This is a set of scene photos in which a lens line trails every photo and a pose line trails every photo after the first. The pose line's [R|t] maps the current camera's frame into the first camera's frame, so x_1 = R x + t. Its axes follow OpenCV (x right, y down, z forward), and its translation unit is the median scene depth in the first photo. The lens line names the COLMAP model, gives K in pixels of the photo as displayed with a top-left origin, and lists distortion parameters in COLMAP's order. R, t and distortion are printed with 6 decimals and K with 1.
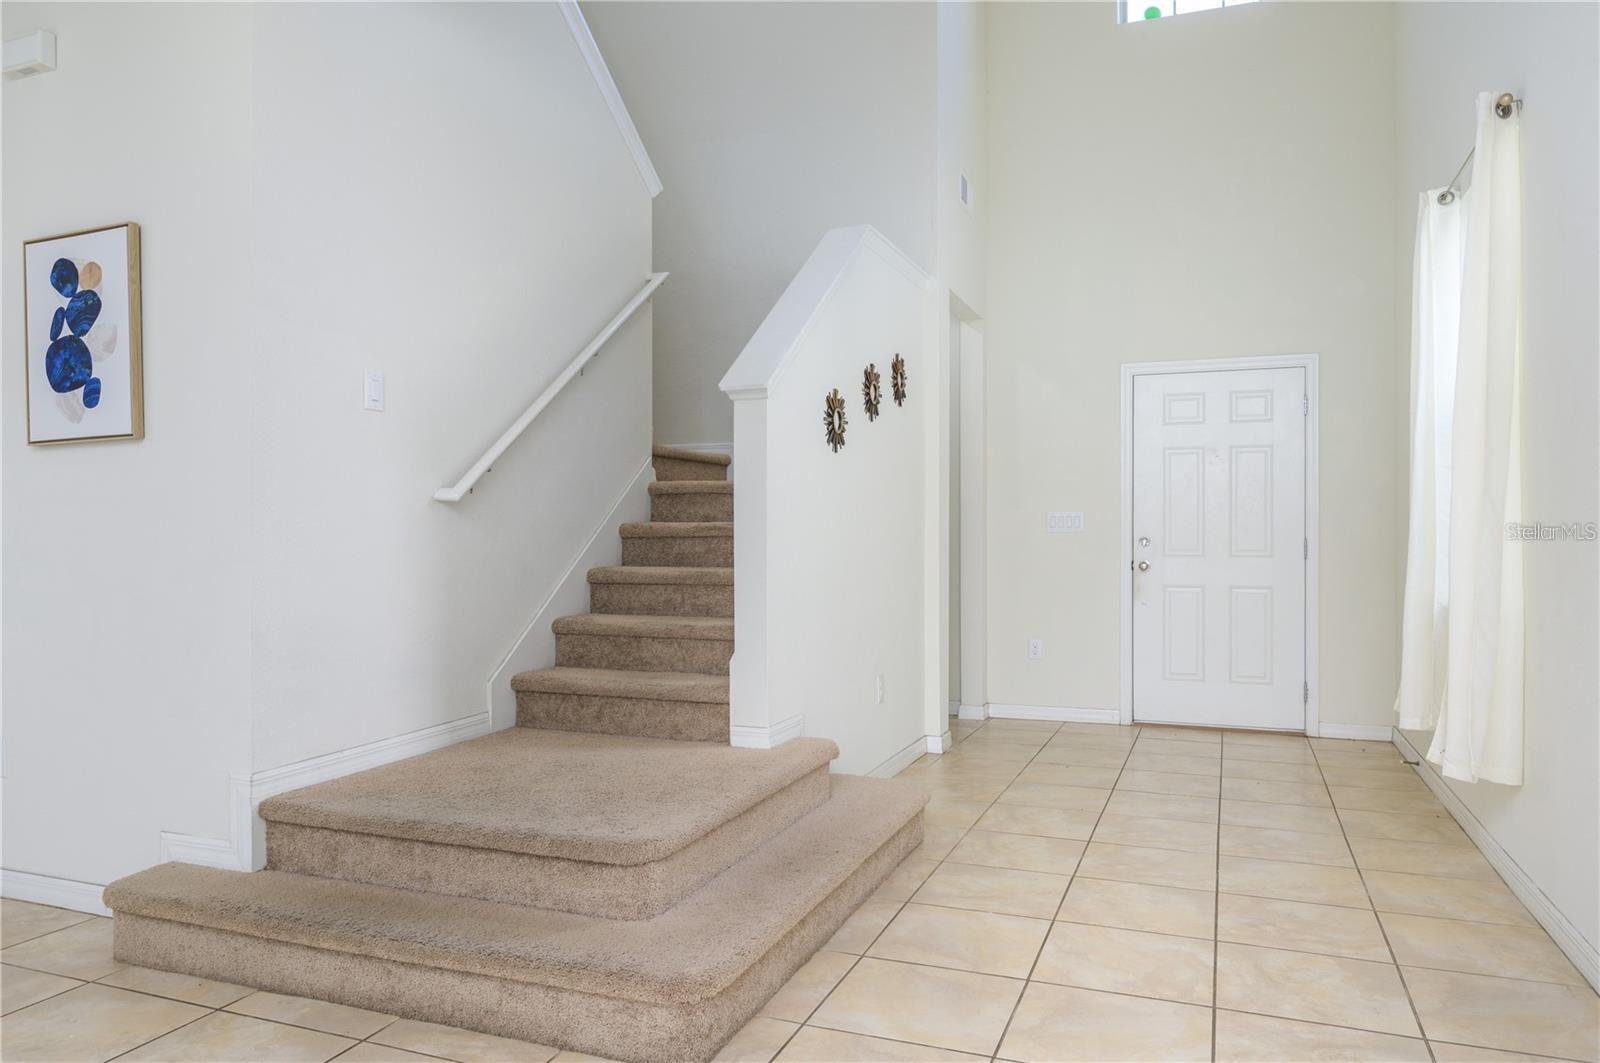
lens RADIAL K [[1102.4, 0, 794.5], [0, 1102.4, 536.8], [0, 0, 1]] dist [-0.012084, -0.003367]
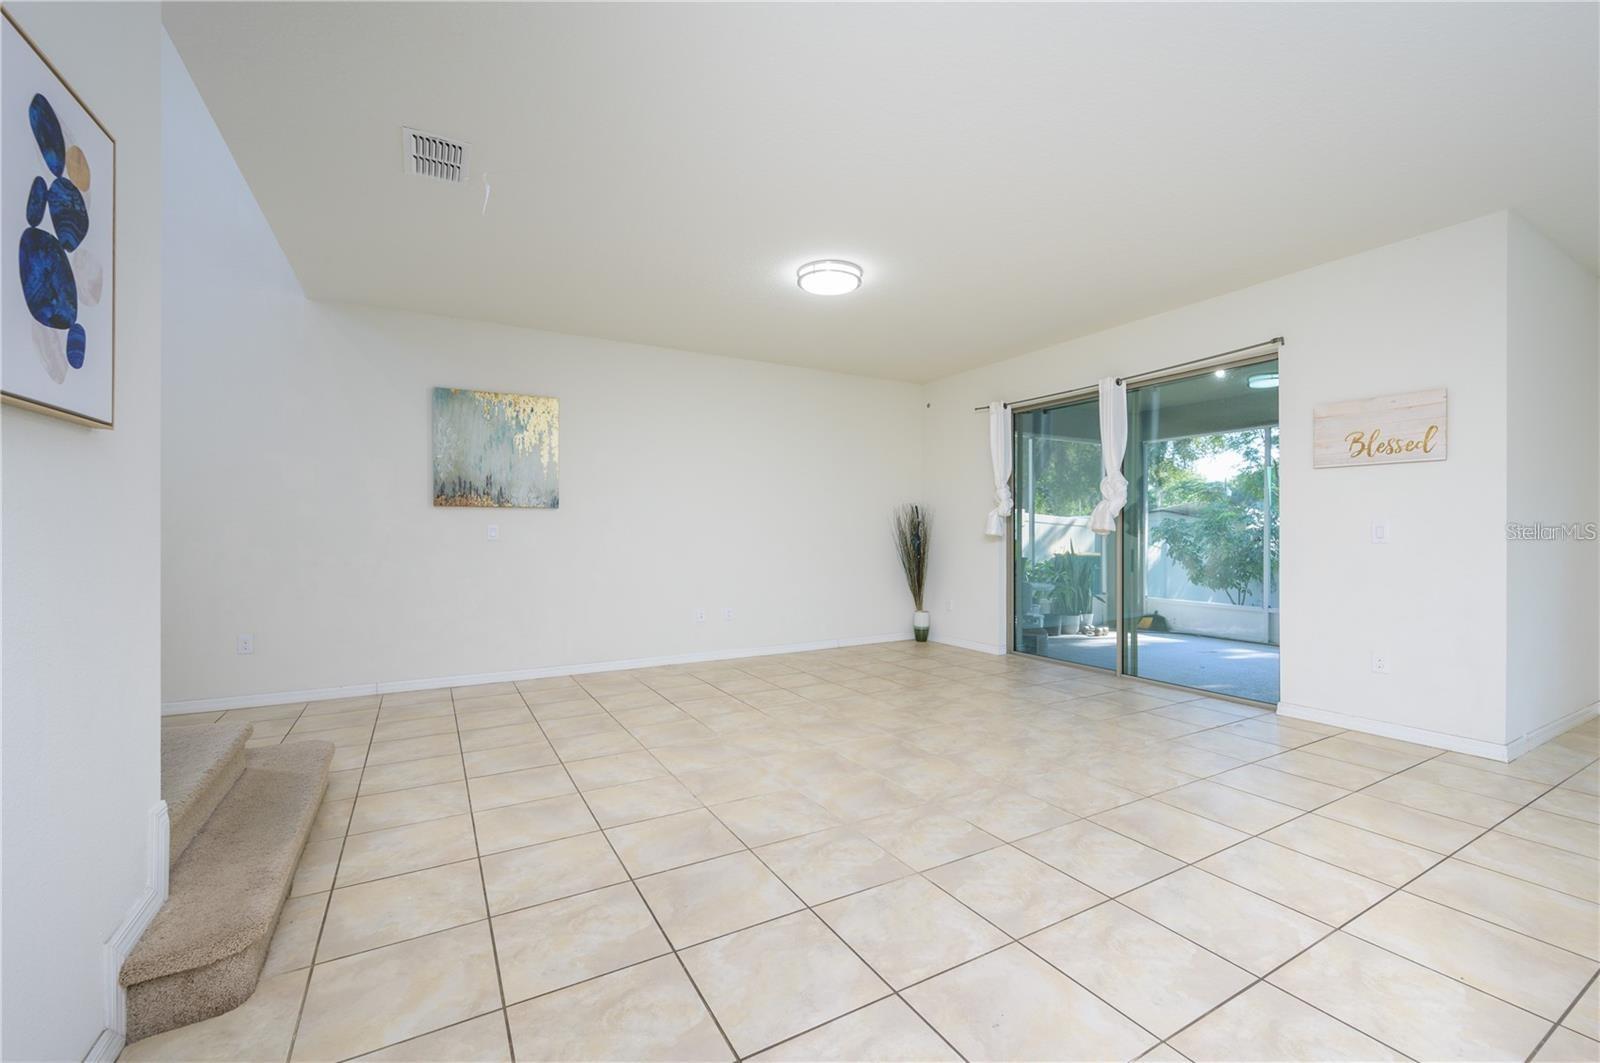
lens RADIAL K [[664.1, 0, 797.4], [0, 664.1, 533.8], [0, 0, 1]] dist [0.004387, -0.000195]
pose [[-0.772188, 0.003121, 0.635386, -1.239470], [0.005326, 0.999985, 0.001560, -0.016735], [-0.635372, 0.004588, -0.772193, 1.042707]]
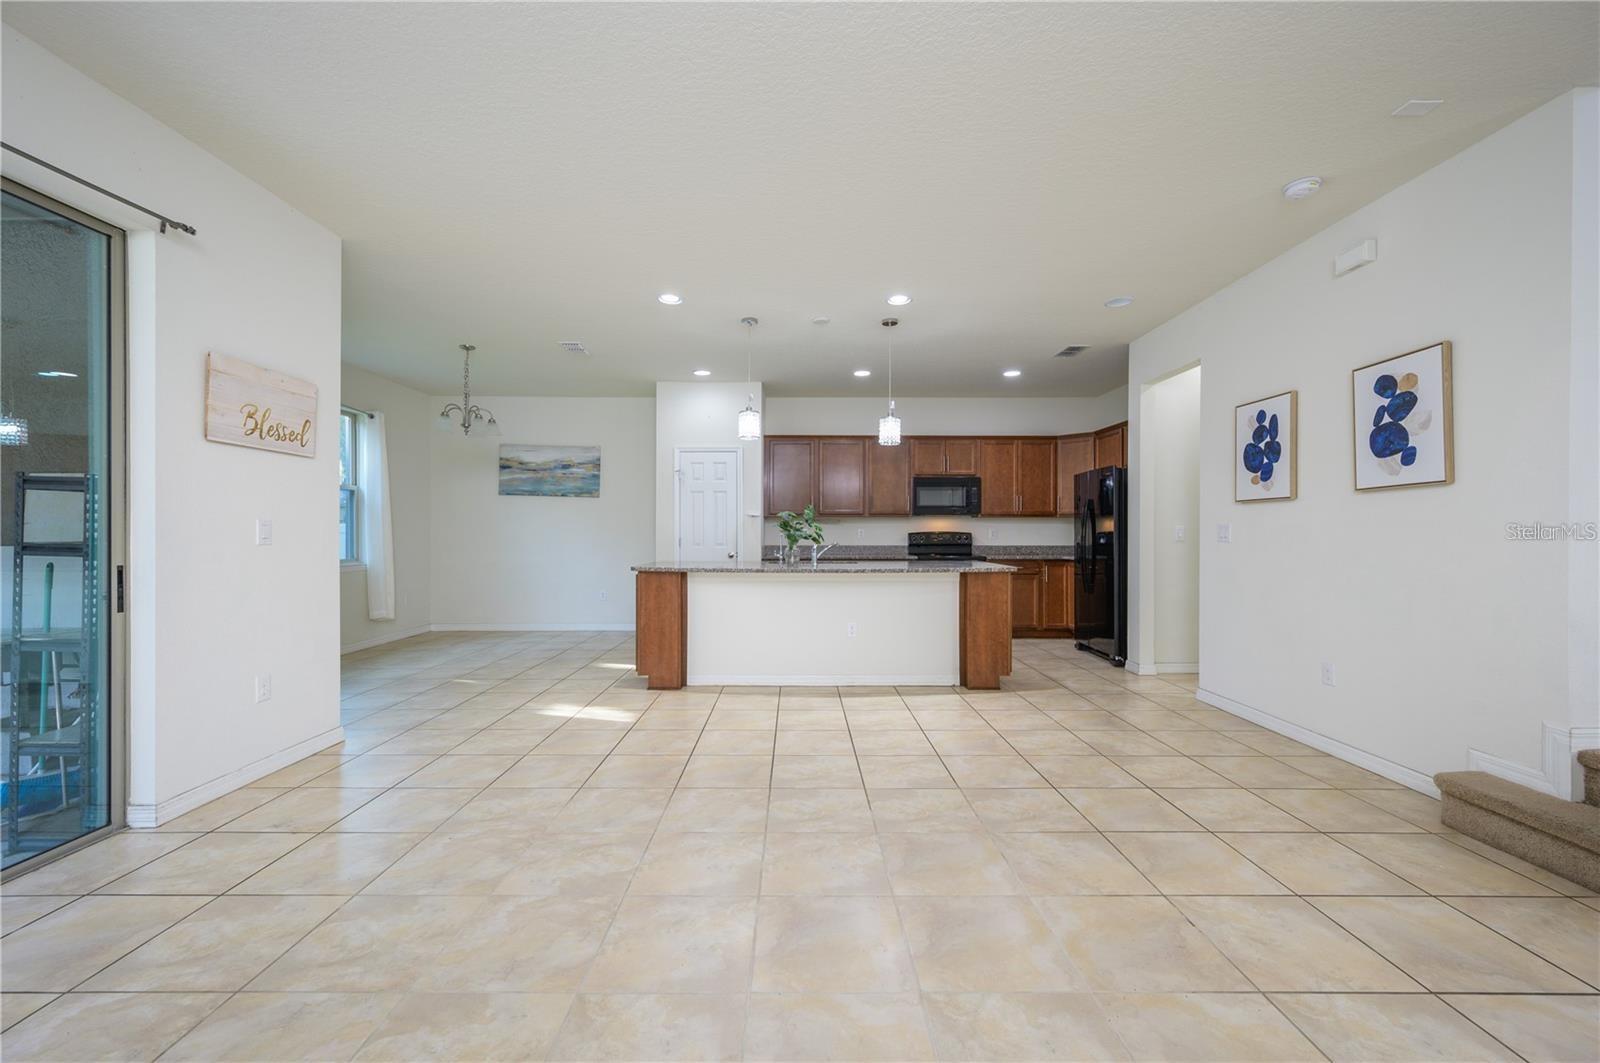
lens RADIAL K [[636.9, 0, 798.8], [0, 636.9, 531.9], [0, 0, 1]] dist [0.000537, 0.000643]
pose [[0.362699, 0.002747, -0.931902, -0.103619], [-0.006251, 0.999980, 0.000515, -0.017129], [0.931885, 0.005639, 0.362709, -0.153342]]
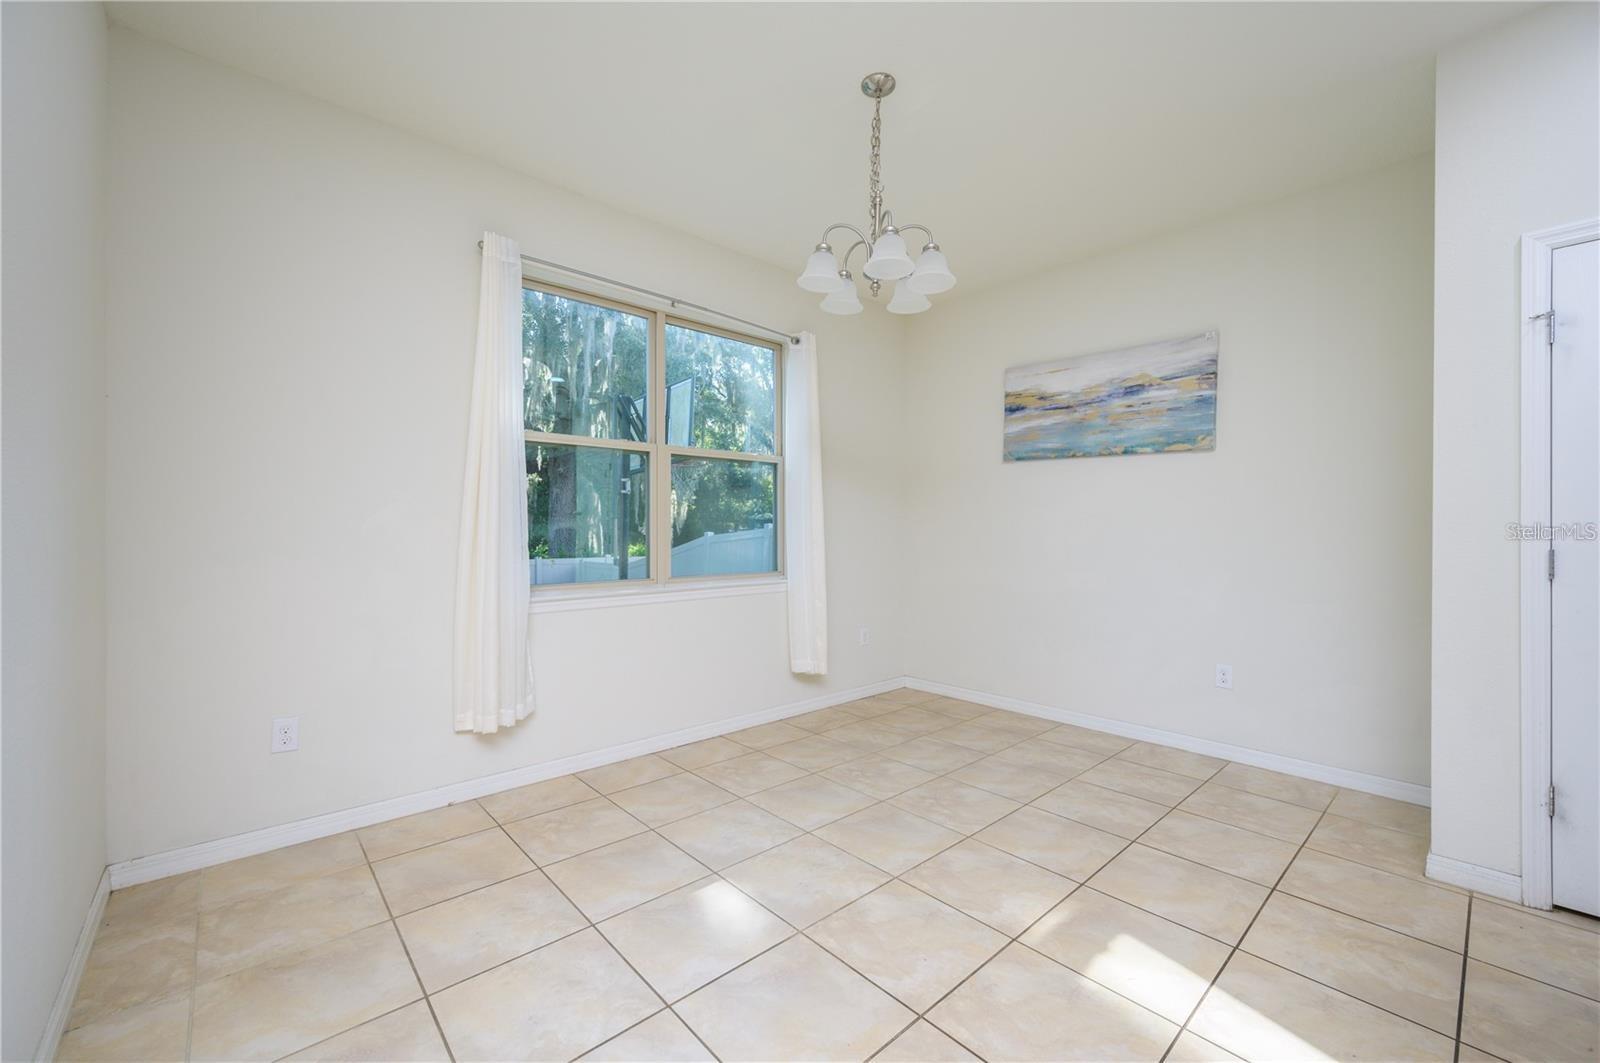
lens RADIAL K [[636.9, 0, 797.4], [0, 636.9, 530.4], [0, 0, 1]] dist [0.000537, 0.000643]
pose [[-0.452544, 0.005405, -0.891725, -1.385874], [-0.002573, 0.999970, 0.007368, -0.014521], [0.891738, 0.005629, -0.452517, -0.120272]]
